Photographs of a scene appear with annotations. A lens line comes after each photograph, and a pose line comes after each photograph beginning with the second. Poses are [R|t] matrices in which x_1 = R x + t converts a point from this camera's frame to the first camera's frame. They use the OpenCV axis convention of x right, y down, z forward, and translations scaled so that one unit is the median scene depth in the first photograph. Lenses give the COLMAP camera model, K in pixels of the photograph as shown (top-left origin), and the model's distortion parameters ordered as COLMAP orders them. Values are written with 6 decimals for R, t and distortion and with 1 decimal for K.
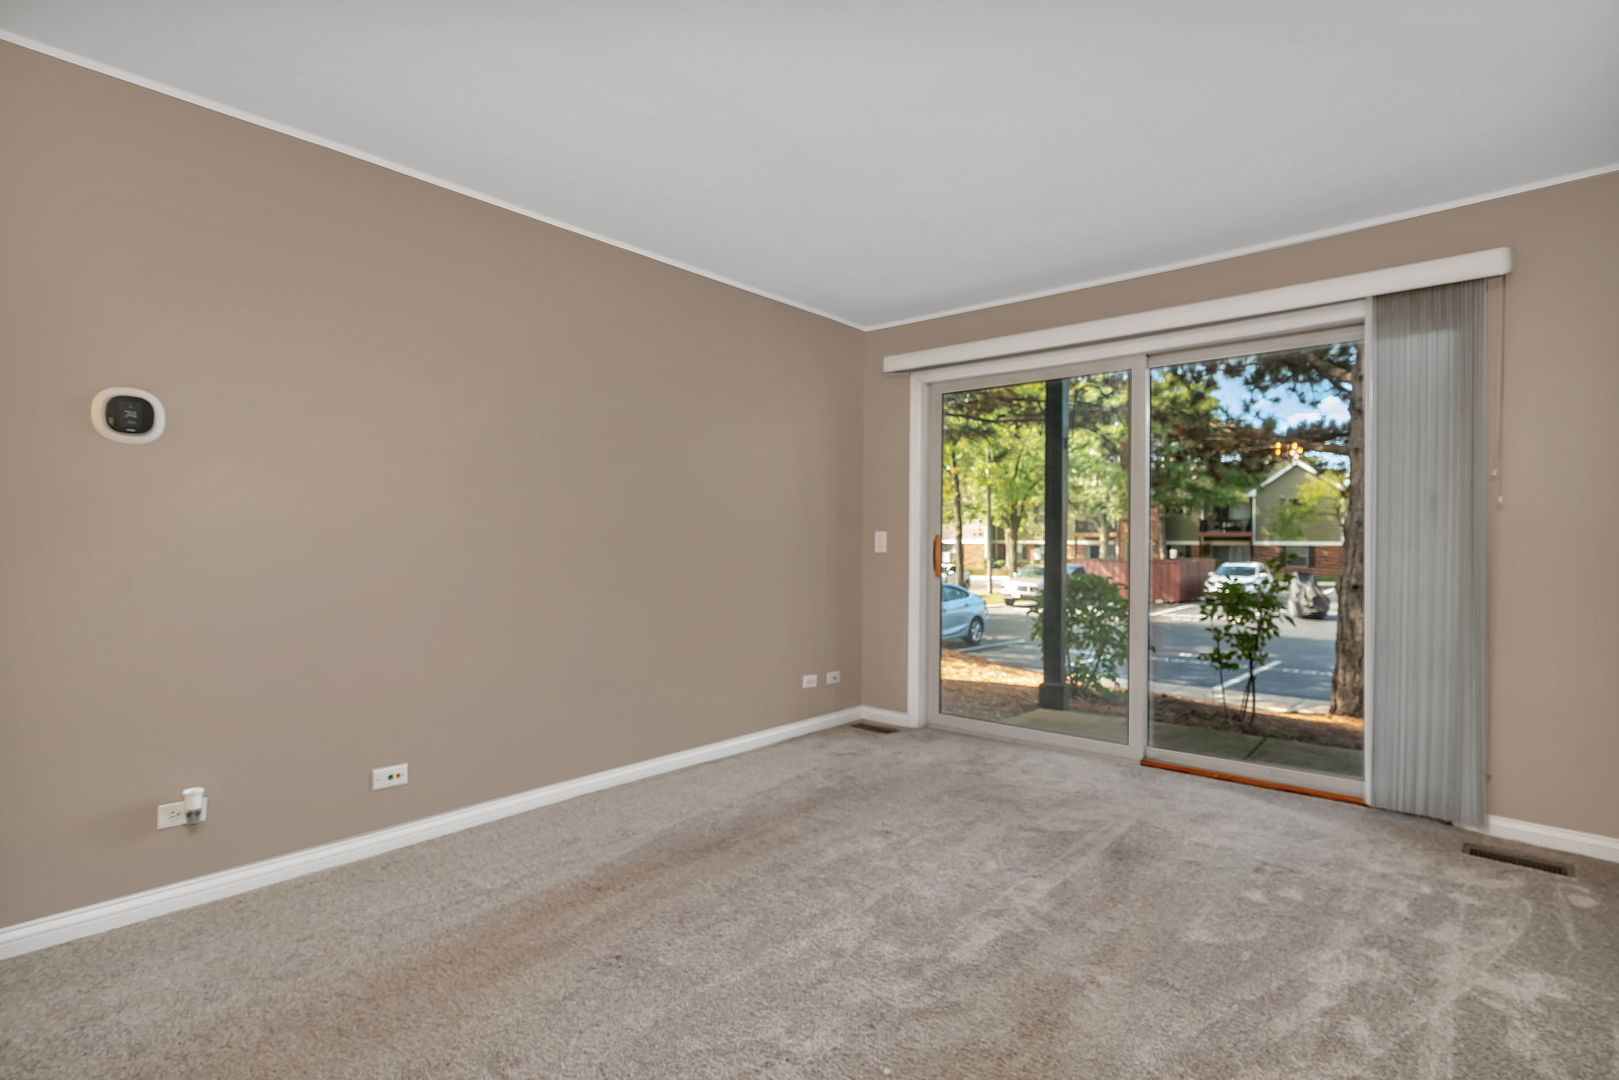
lens RADIAL K [[783.1, 0, 810.1], [0, 783.1, 521.5], [0, 0, 1]] dist [0.000468, 0.000110]
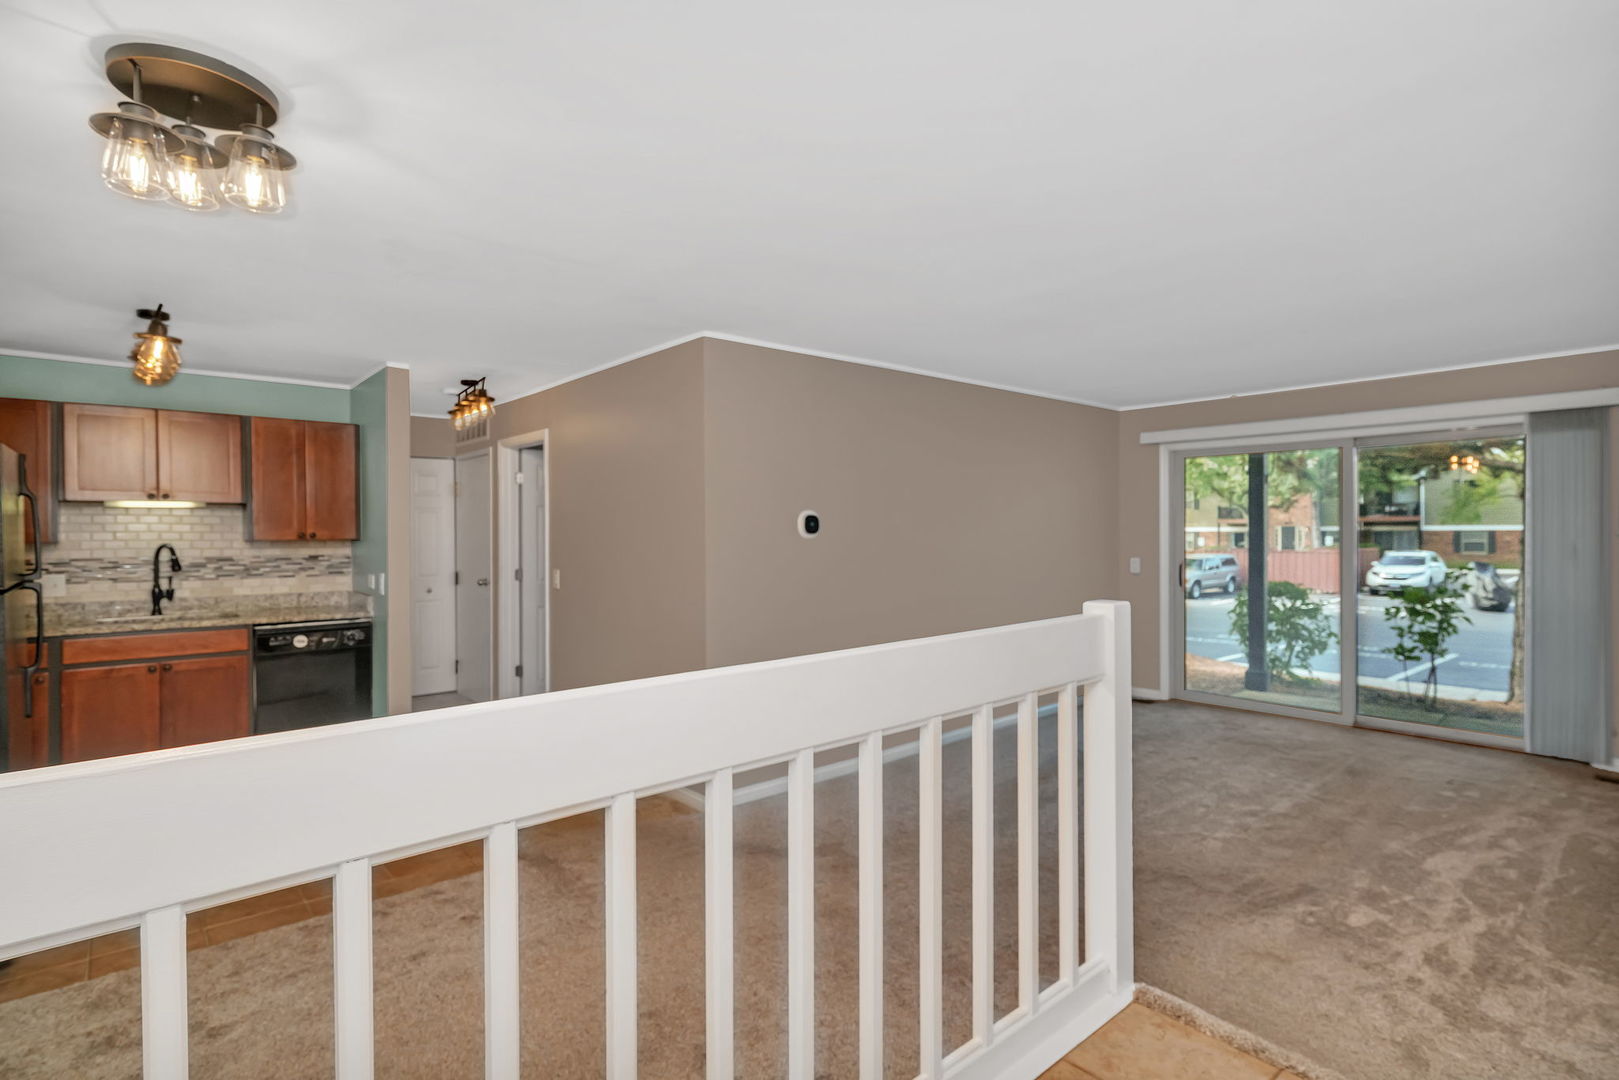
lens RADIAL K [[783.1, 0, 810.1], [0, 783.1, 521.5], [0, 0, 1]] dist [0.000468, 0.000110]
pose [[0.989143, -0.015475, -0.146141, -0.207924], [0.017639, 0.999753, 0.013525, -0.060315], [0.145896, -0.015956, 0.989171, -0.334408]]
